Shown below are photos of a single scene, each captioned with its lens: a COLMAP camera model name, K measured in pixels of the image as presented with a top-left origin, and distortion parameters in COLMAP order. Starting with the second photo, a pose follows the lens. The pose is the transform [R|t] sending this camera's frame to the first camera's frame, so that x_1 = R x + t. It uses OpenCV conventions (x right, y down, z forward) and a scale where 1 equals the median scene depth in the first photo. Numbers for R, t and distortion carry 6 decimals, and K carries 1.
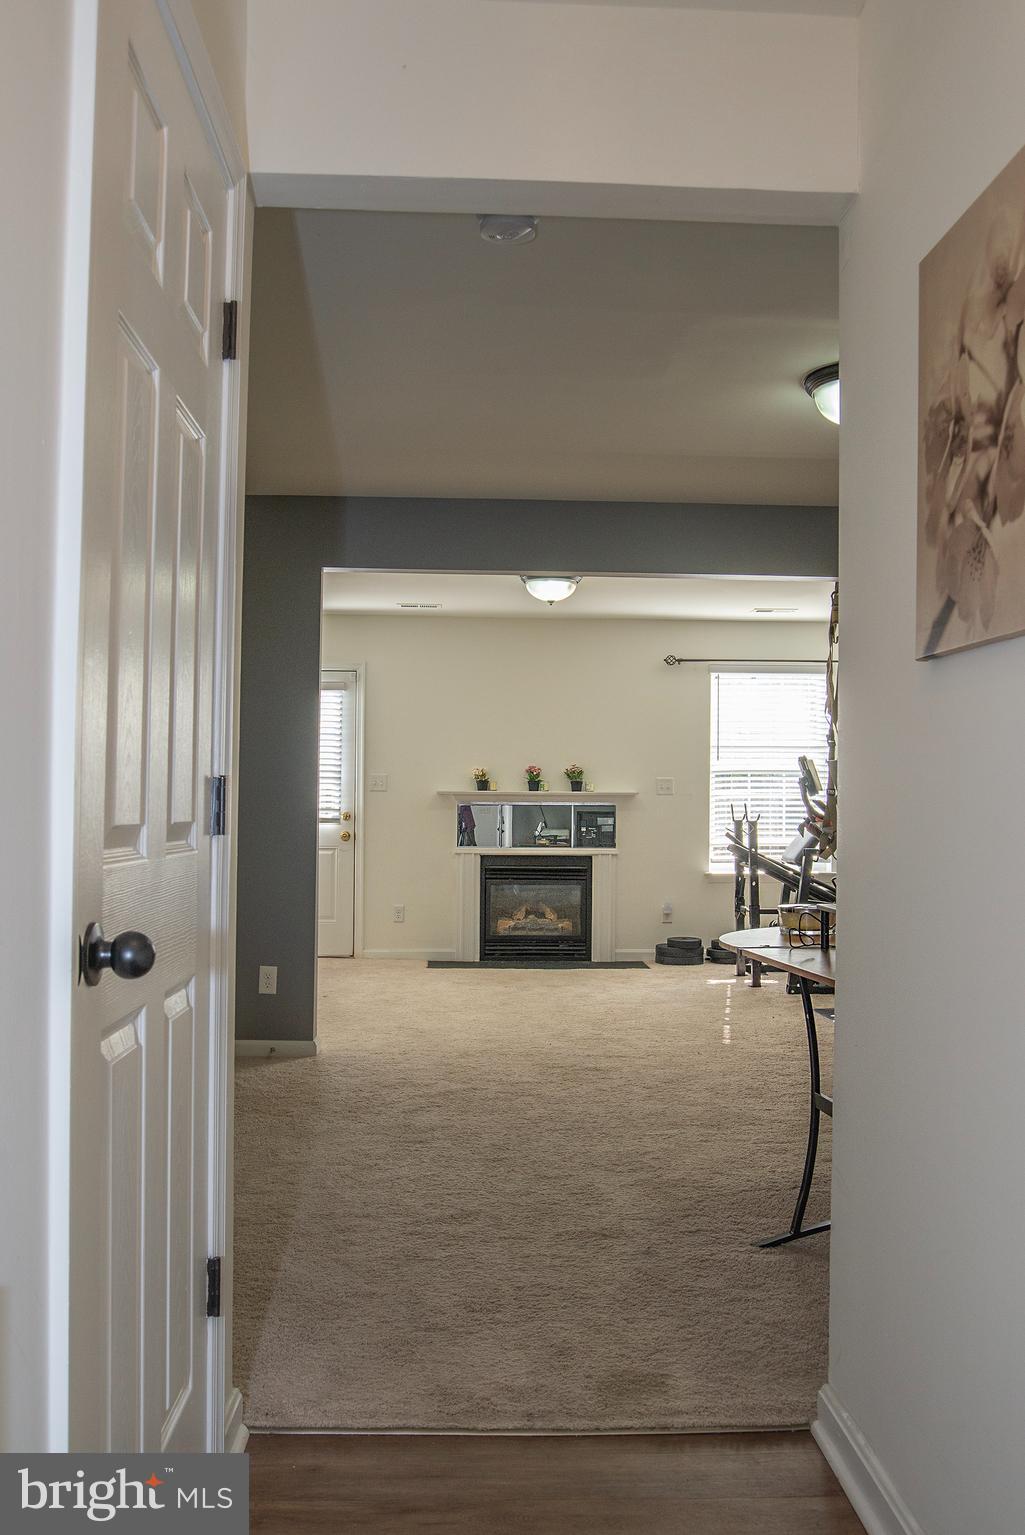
lens RADIAL K [[1195.6, 0, 481.7], [0, 1195.6, 770.0], [0, 0, 1]] dist [-0.083590, 0.063474]
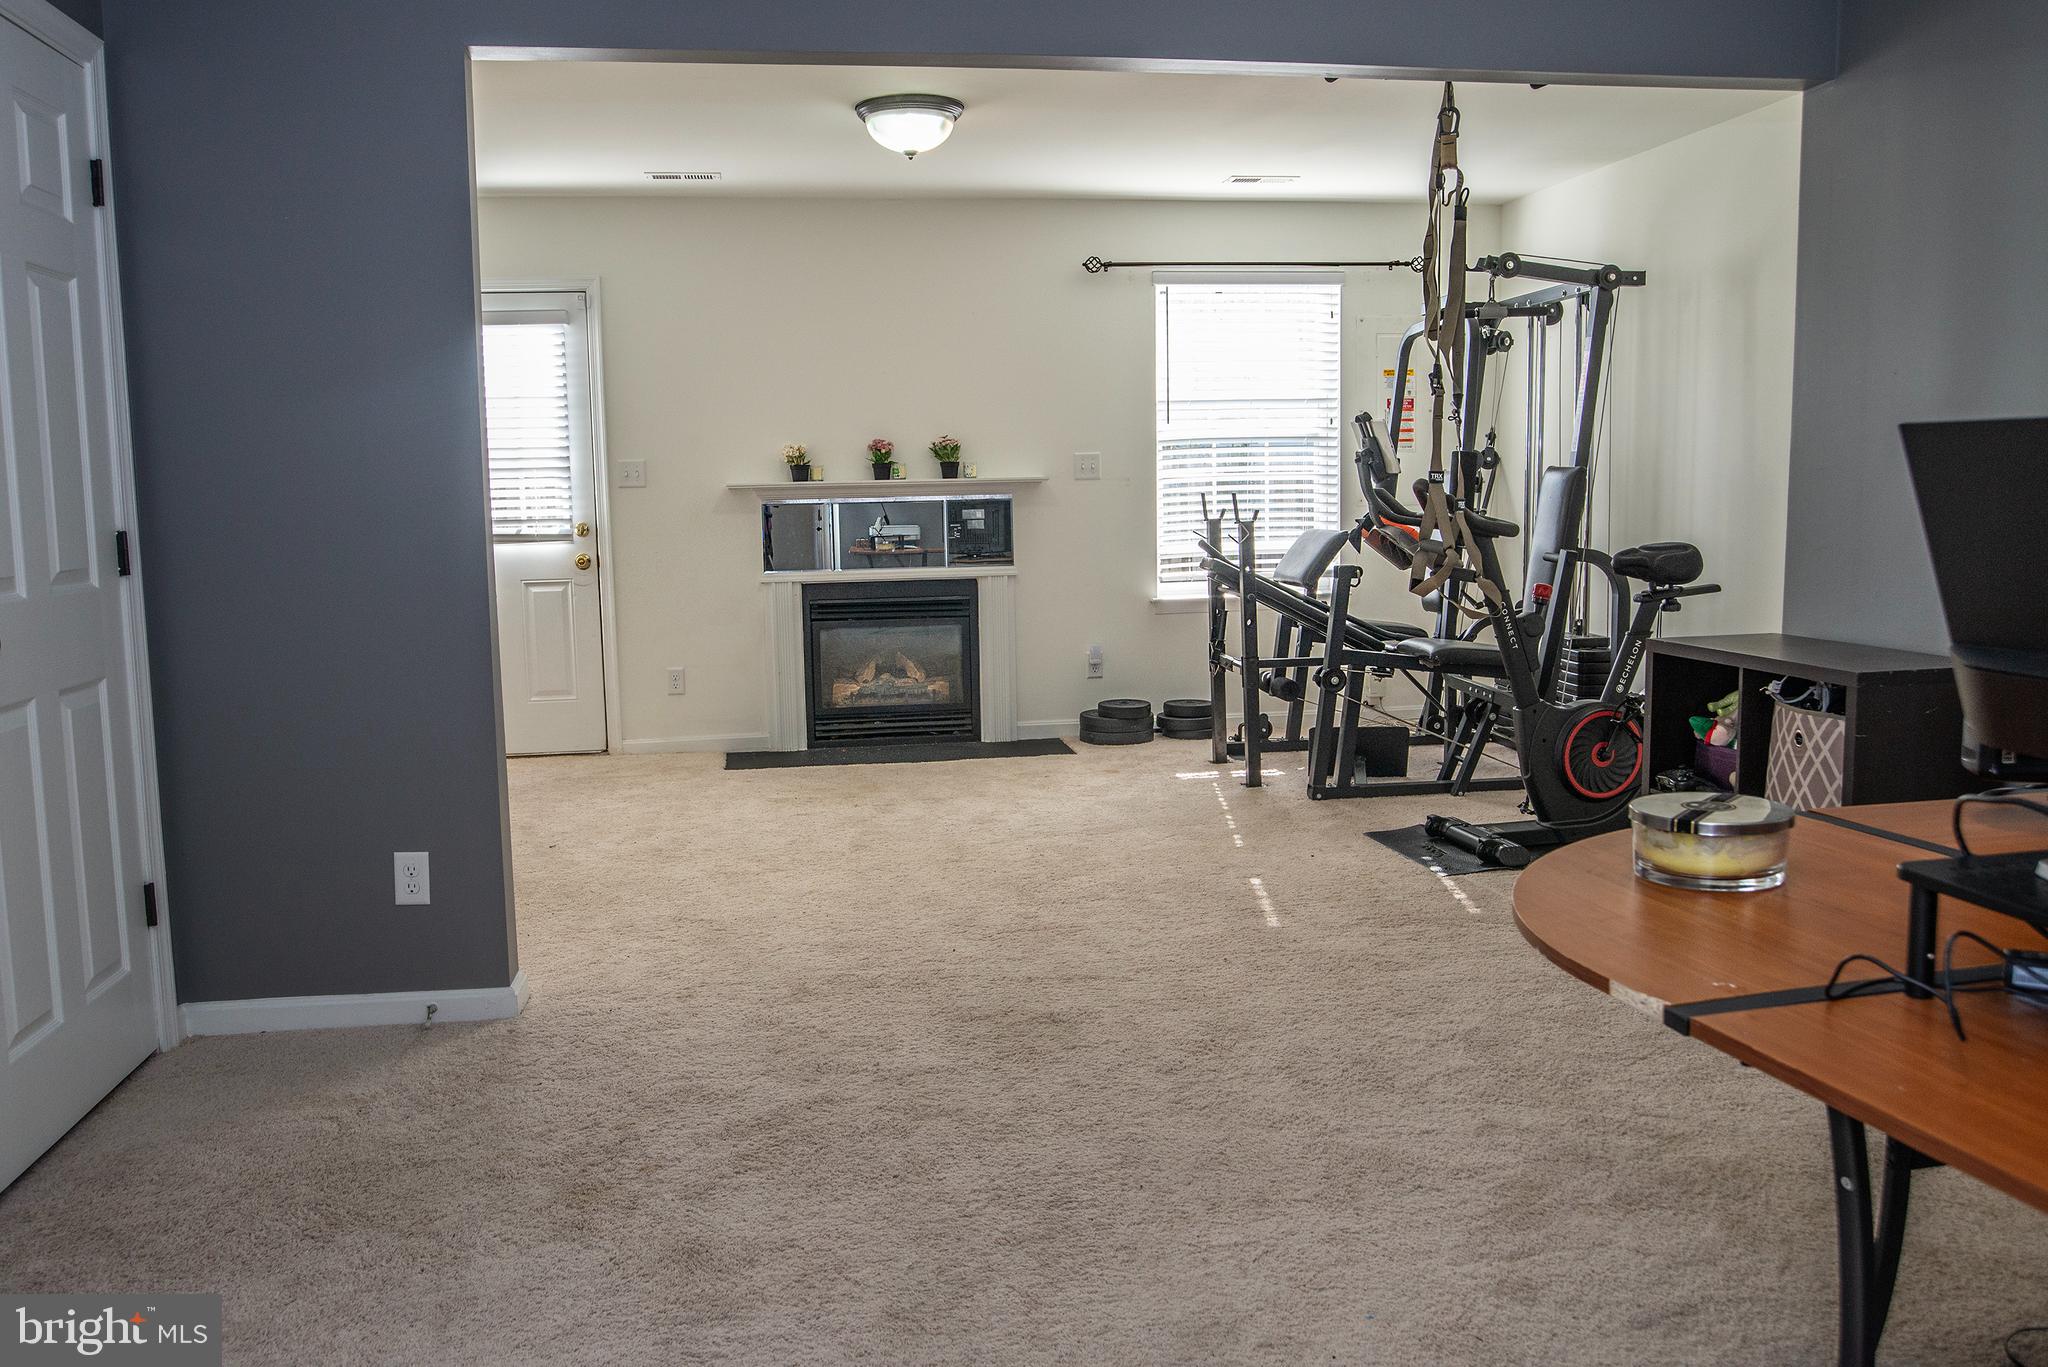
lens RADIAL K [[1595.2, 0, 1001.1], [0, 1595.2, 687.0], [0, 0, 1]] dist [-0.083590, 0.063474]
pose [[0.991191, -0.044801, 0.124631, -0.003934], [0.025257, 0.987719, 0.154188, -0.002188], [-0.130009, -0.149682, 0.980150, 0.152713]]
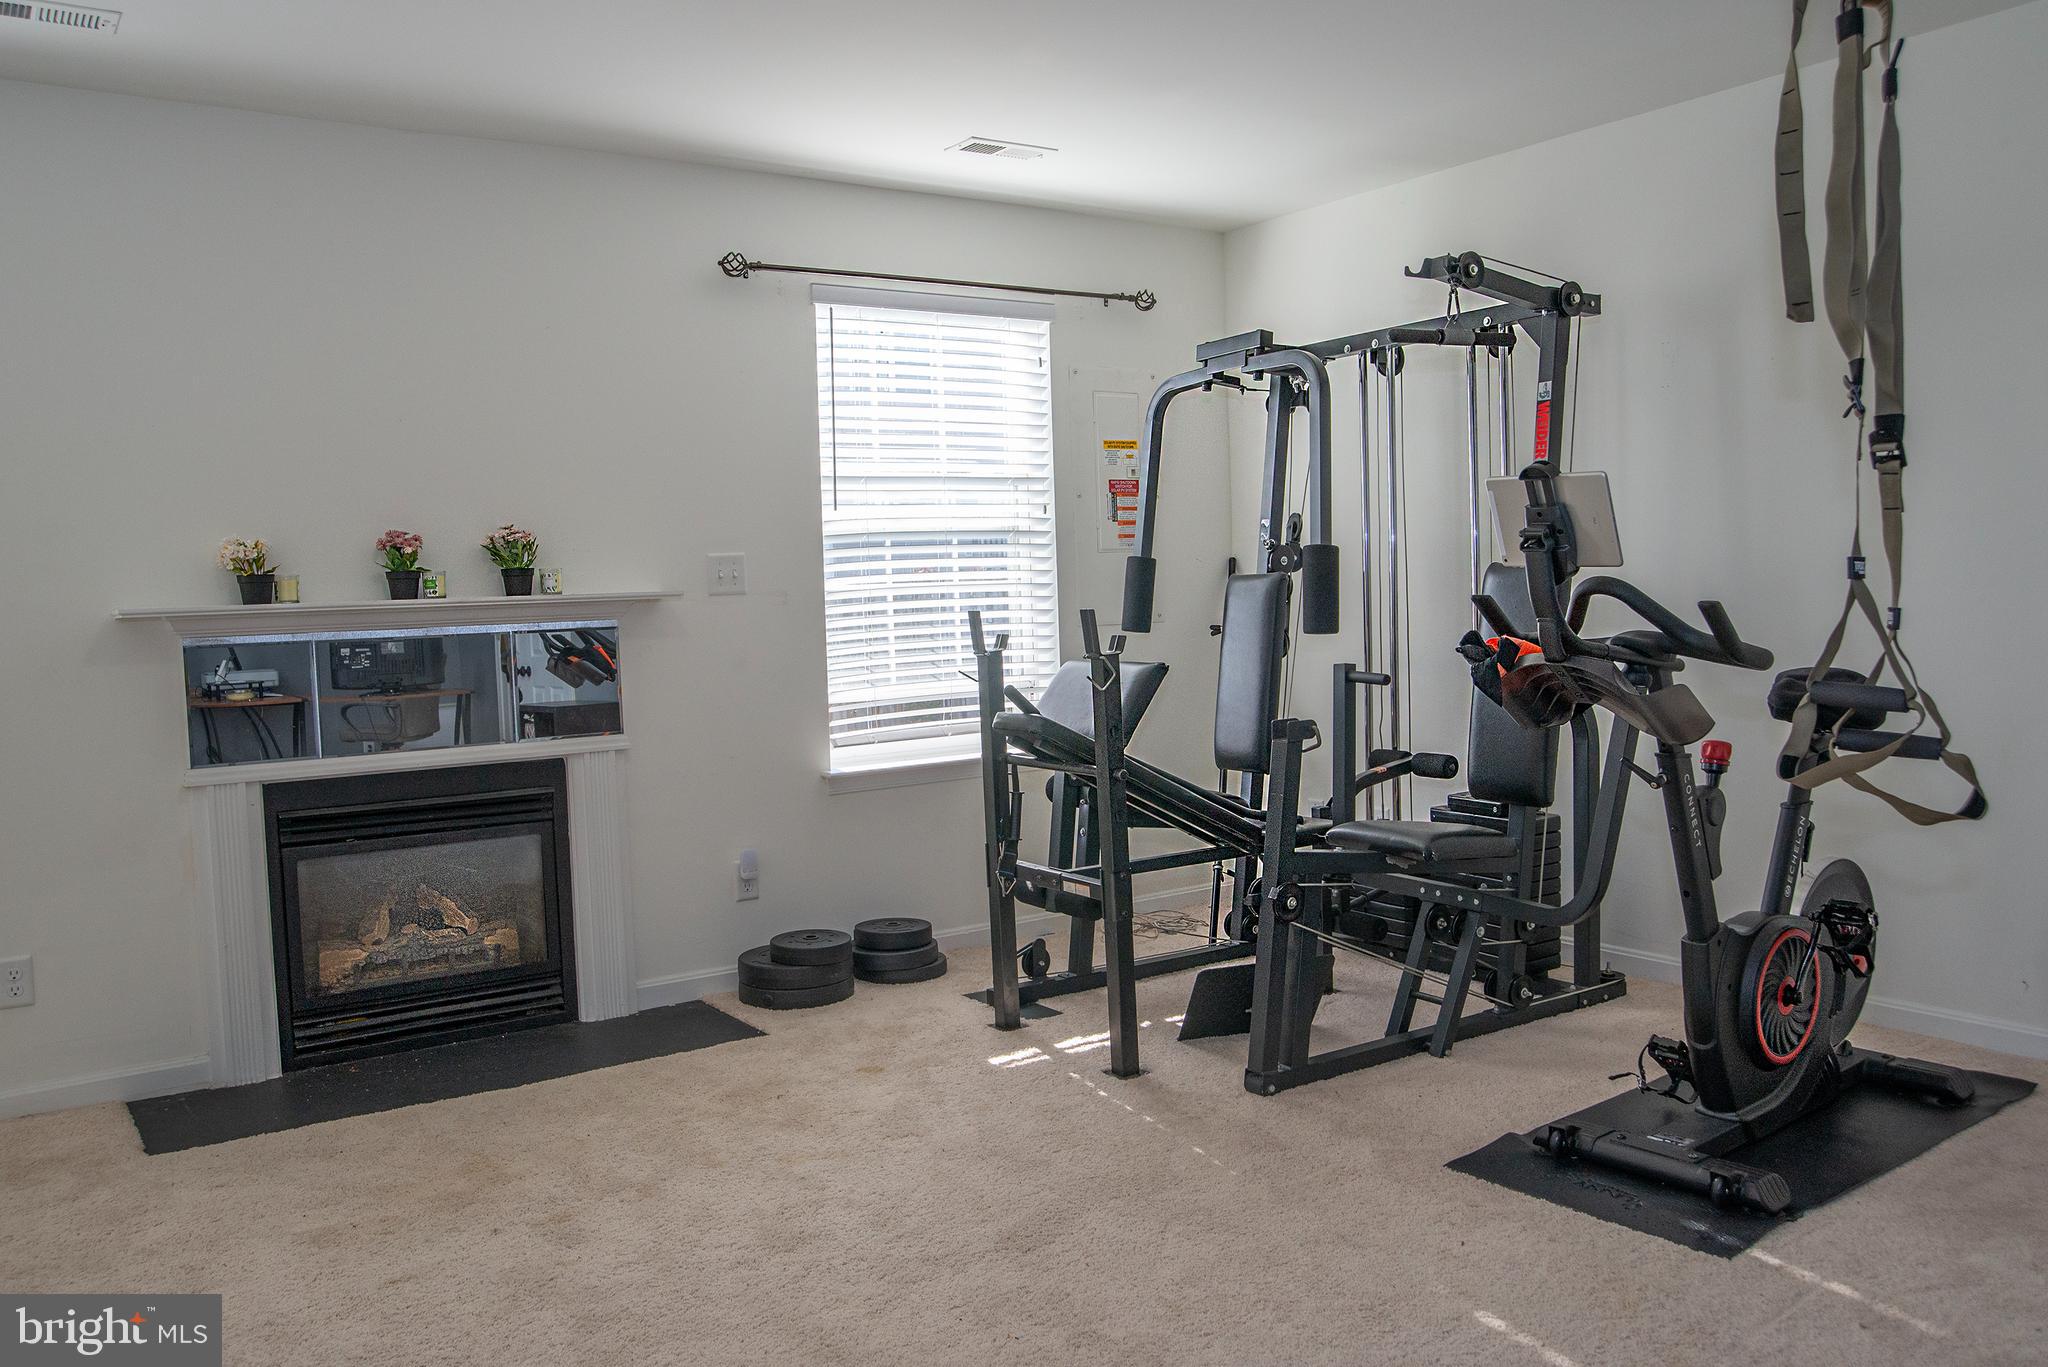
lens RADIAL K [[1595.2, 0, 1001.1], [0, 1595.2, 687.0], [0, 0, 1]] dist [-0.083590, 0.063474]
pose [[0.834688, -0.070669, 0.546170, -0.071399], [0.024899, 0.995561, 0.090764, 0.004990], [-0.550160, -0.062160, 0.832743, 0.489960]]
